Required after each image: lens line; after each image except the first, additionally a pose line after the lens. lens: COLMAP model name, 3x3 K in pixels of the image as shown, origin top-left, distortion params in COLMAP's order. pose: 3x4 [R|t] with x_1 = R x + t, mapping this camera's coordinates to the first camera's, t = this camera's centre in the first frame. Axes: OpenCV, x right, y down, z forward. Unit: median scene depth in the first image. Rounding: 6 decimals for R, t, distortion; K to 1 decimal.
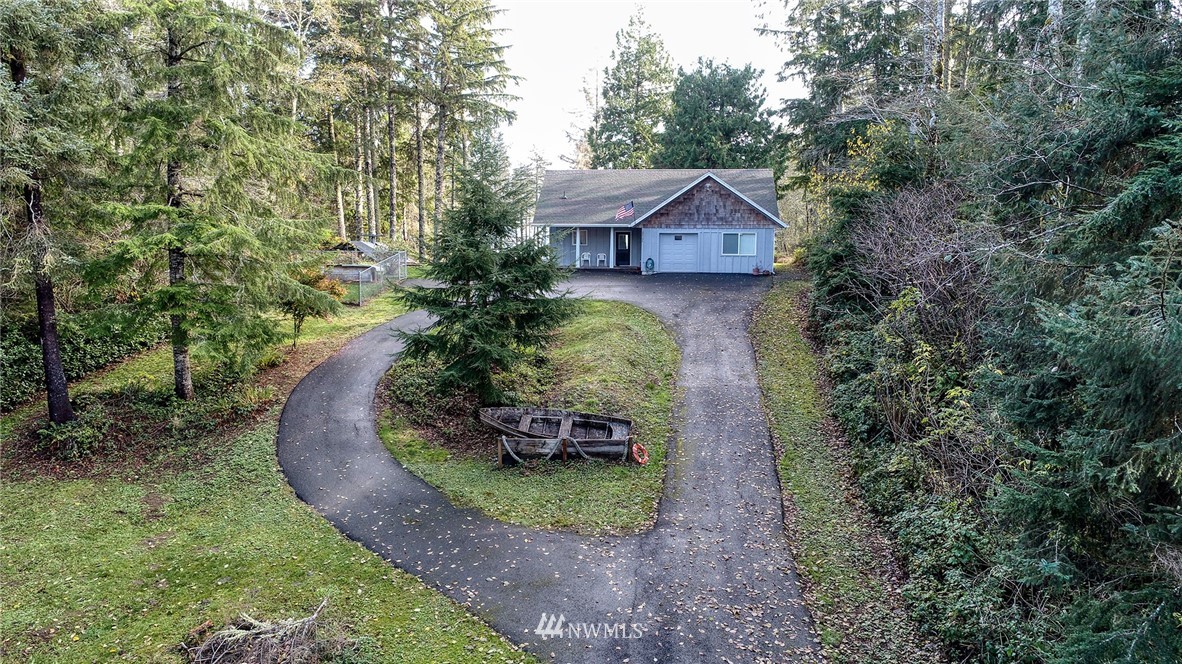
lens RADIAL K [[797.6, 0, 591.0], [0, 797.6, 333.6], [0, 0, 1]] dist [0.005151, -0.001869]
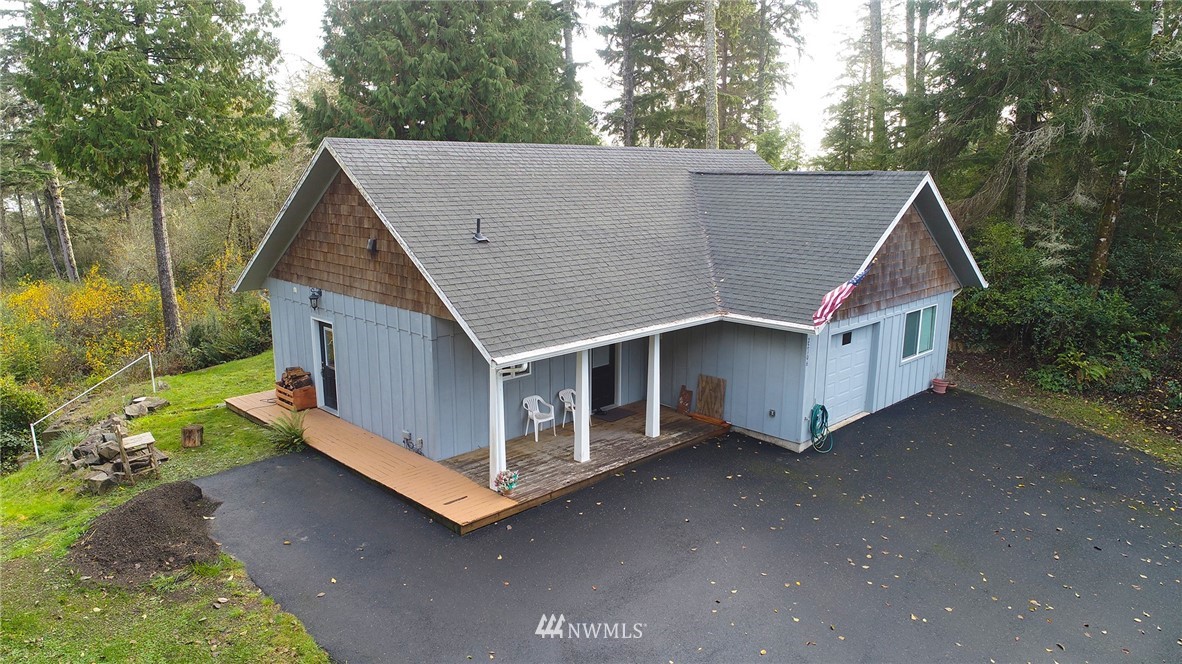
lens RADIAL K [[797.6, 0, 591.0], [0, 797.6, 333.6], [0, 0, 1]] dist [0.005151, -0.001869]
pose [[0.627955, -0.161528, 0.761302, -0.193327], [0.108772, 0.986838, 0.119660, -0.132542], [-0.770611, 0.007668, 0.637260, 0.612859]]
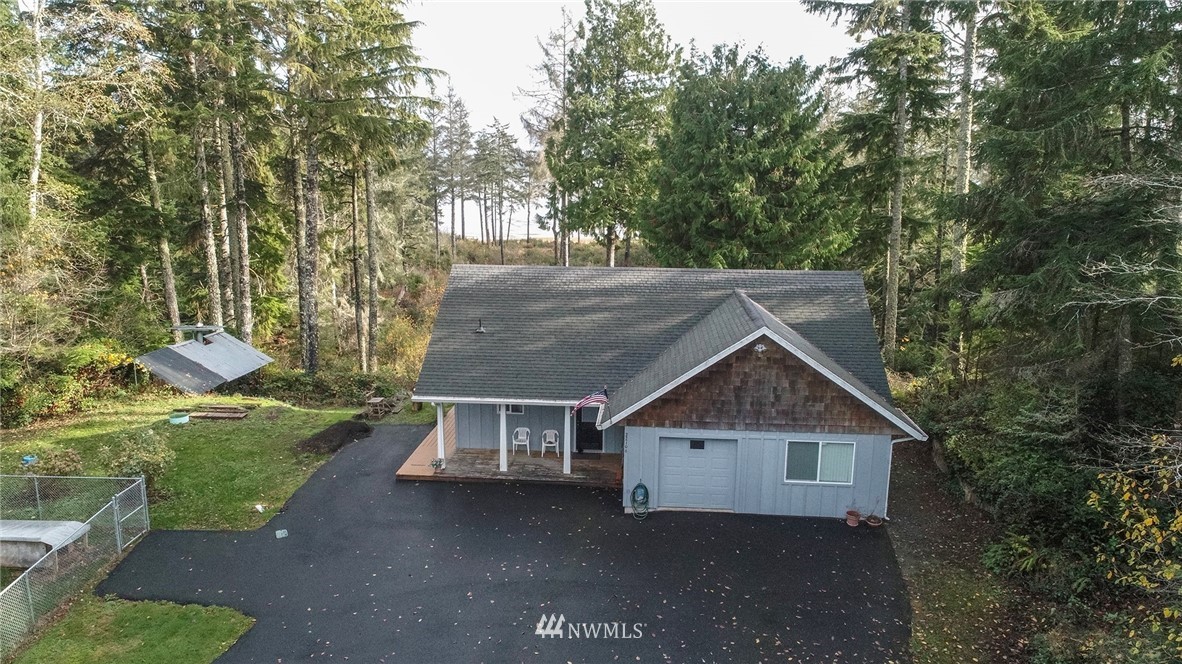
lens RADIAL K [[797.6, 0, 591.0], [0, 797.6, 333.6], [0, 0, 1]] dist [0.005151, -0.001869]
pose [[0.999680, -0.002376, 0.025167, 0.021921], [0.000842, 0.998149, 0.060805, -0.159555], [-0.025265, -0.060765, 0.997832, 0.365806]]
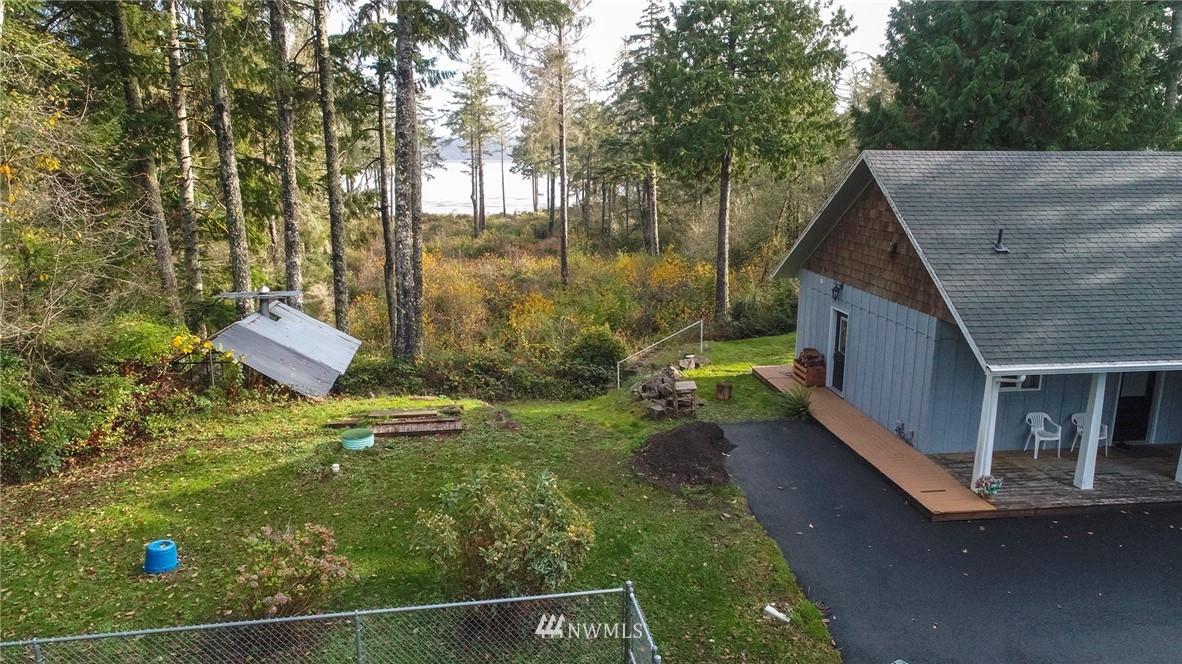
lens RADIAL K [[797.6, 0, 591.0], [0, 797.6, 333.6], [0, 0, 1]] dist [0.005151, -0.001869]
pose [[0.972460, -0.050343, 0.227568, -0.206558], [0.031847, 0.995937, 0.084229, -0.134489], [-0.230884, -0.074662, 0.970112, 0.580079]]
